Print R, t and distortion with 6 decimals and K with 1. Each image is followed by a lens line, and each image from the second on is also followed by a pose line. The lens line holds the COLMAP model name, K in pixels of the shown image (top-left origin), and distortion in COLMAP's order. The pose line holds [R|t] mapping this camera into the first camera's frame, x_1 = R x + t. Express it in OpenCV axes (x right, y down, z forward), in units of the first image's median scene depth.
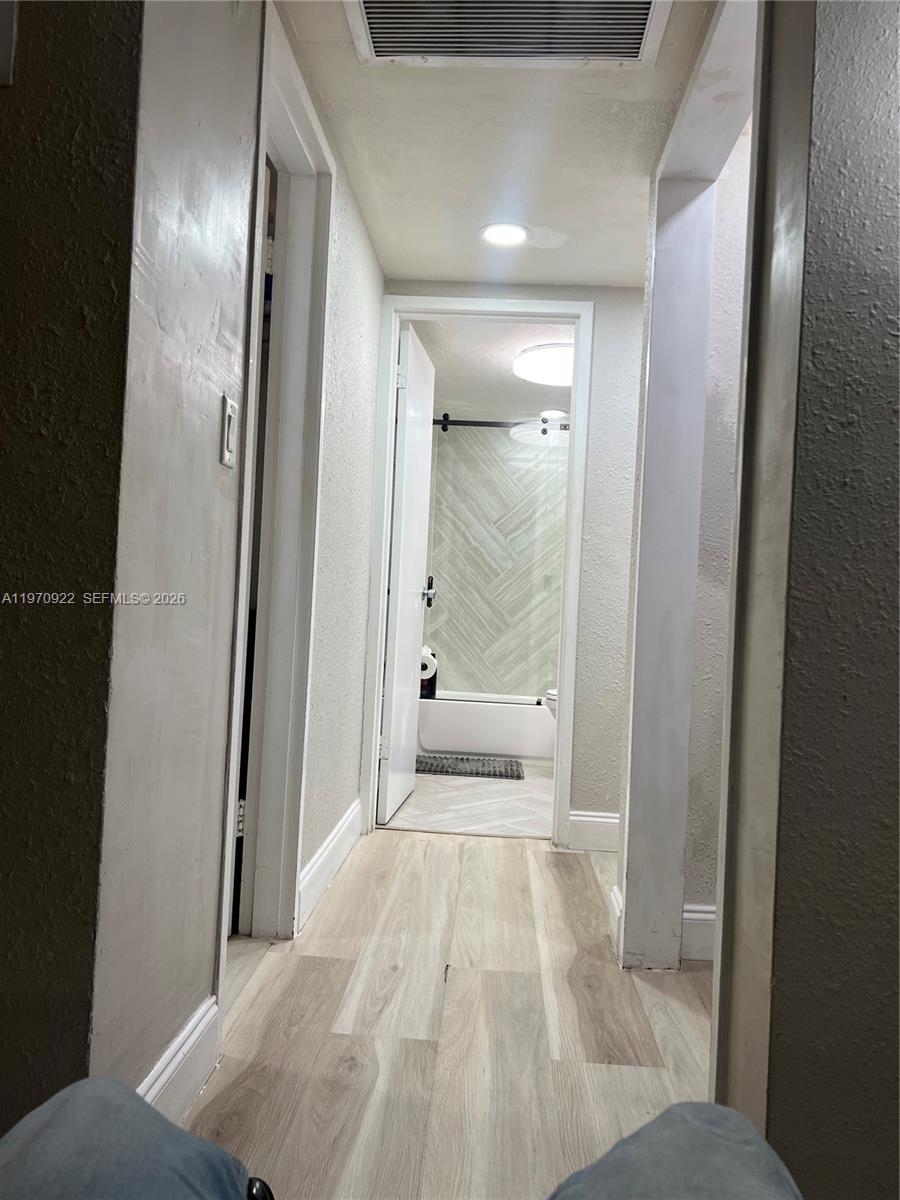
lens RADIAL K [[901.5, 0, 444.3], [0, 901.5, 599.5], [0, 0, 1]] dist [0.061836, -0.075128]
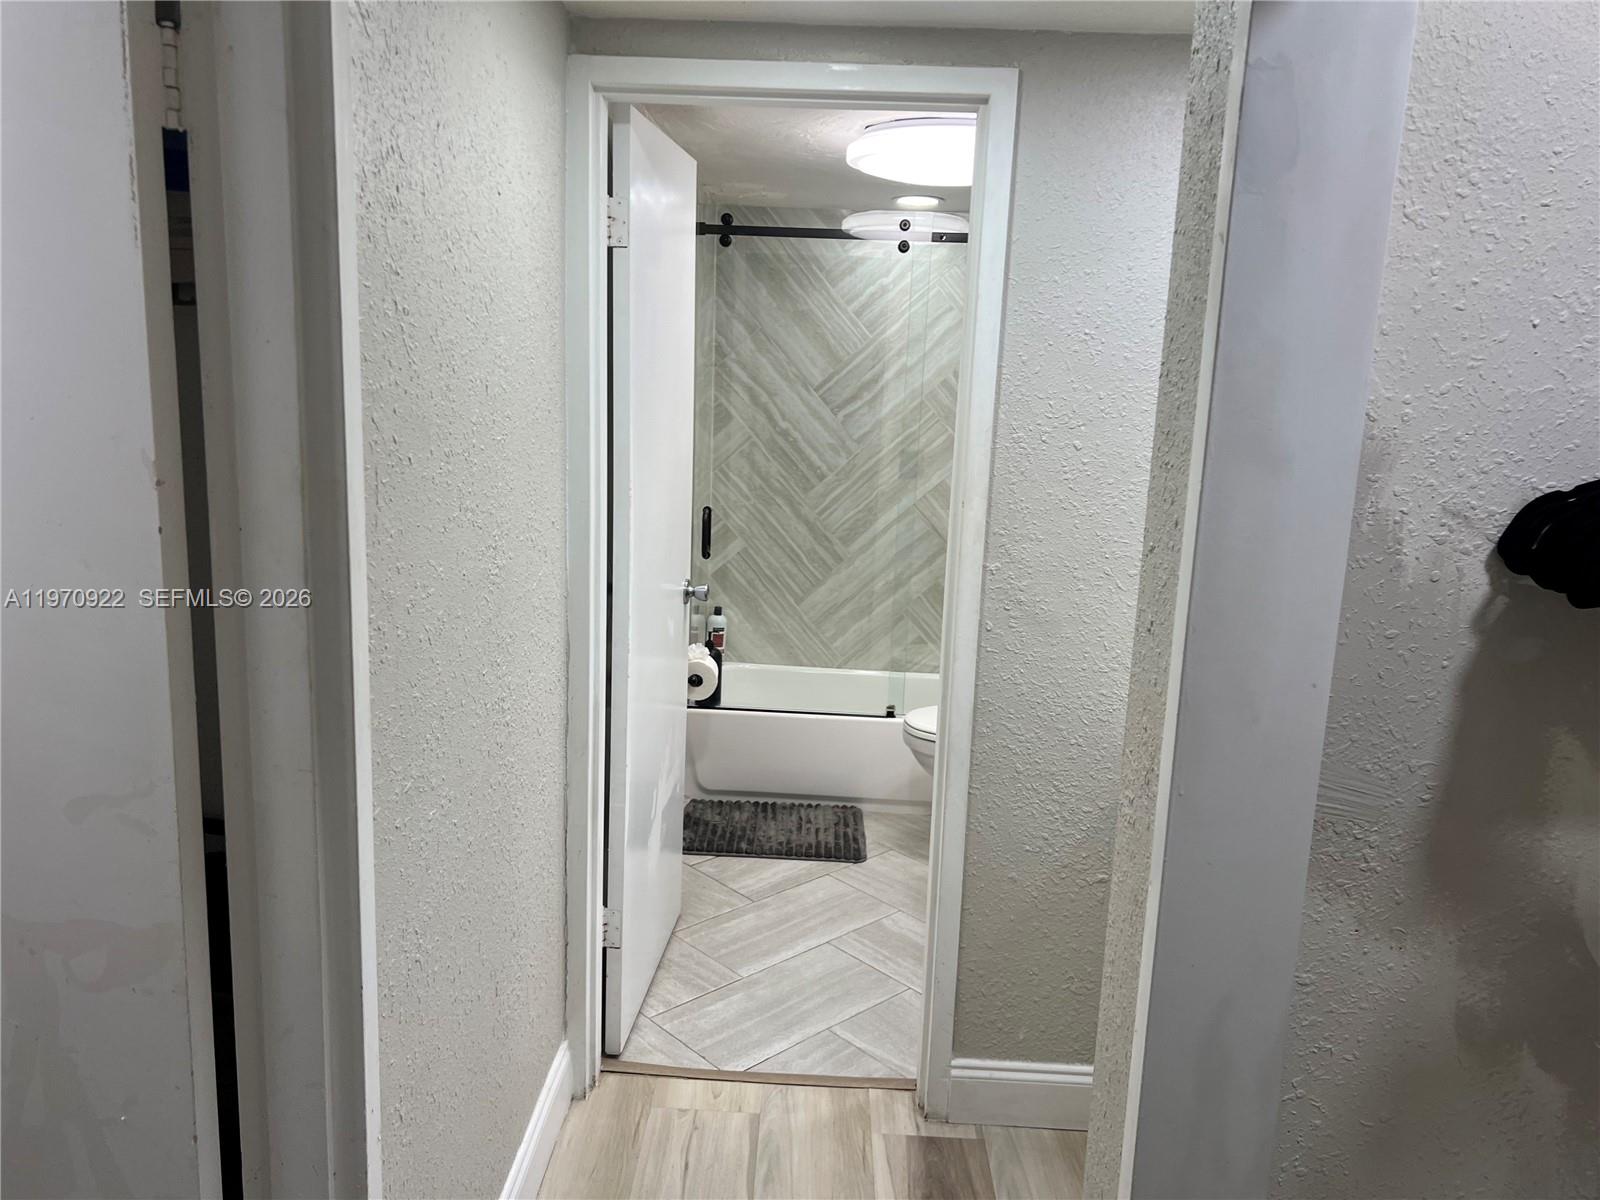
lens RADIAL K [[1202.0, 0, 770.6], [0, 1202.0, 591.0], [0, 0, 1]] dist [0.061836, -0.075128]
pose [[0.999826, -0.016136, 0.009318, 0.015939], [0.013965, 0.979980, 0.198604, -0.112753], [-0.012336, -0.198439, 0.980036, 0.200935]]
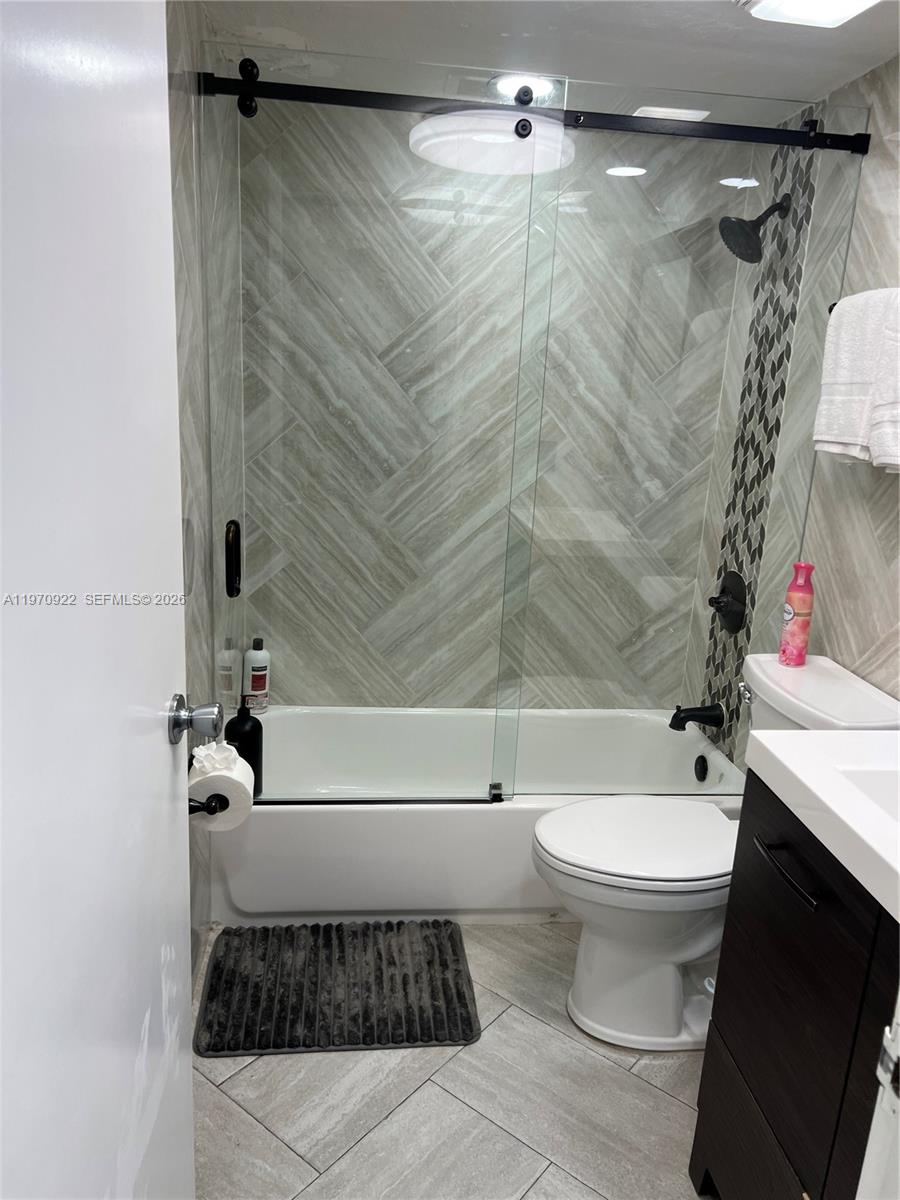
lens RADIAL K [[901.5, 0, 457.9], [0, 901.5, 599.6], [0, 0, 1]] dist [0.061836, -0.075128]
pose [[0.985264, -0.040334, 0.166214, 0.013067], [-0.004357, 0.965563, 0.260133, -0.085590], [-0.170982, -0.257024, 0.951159, 0.532557]]
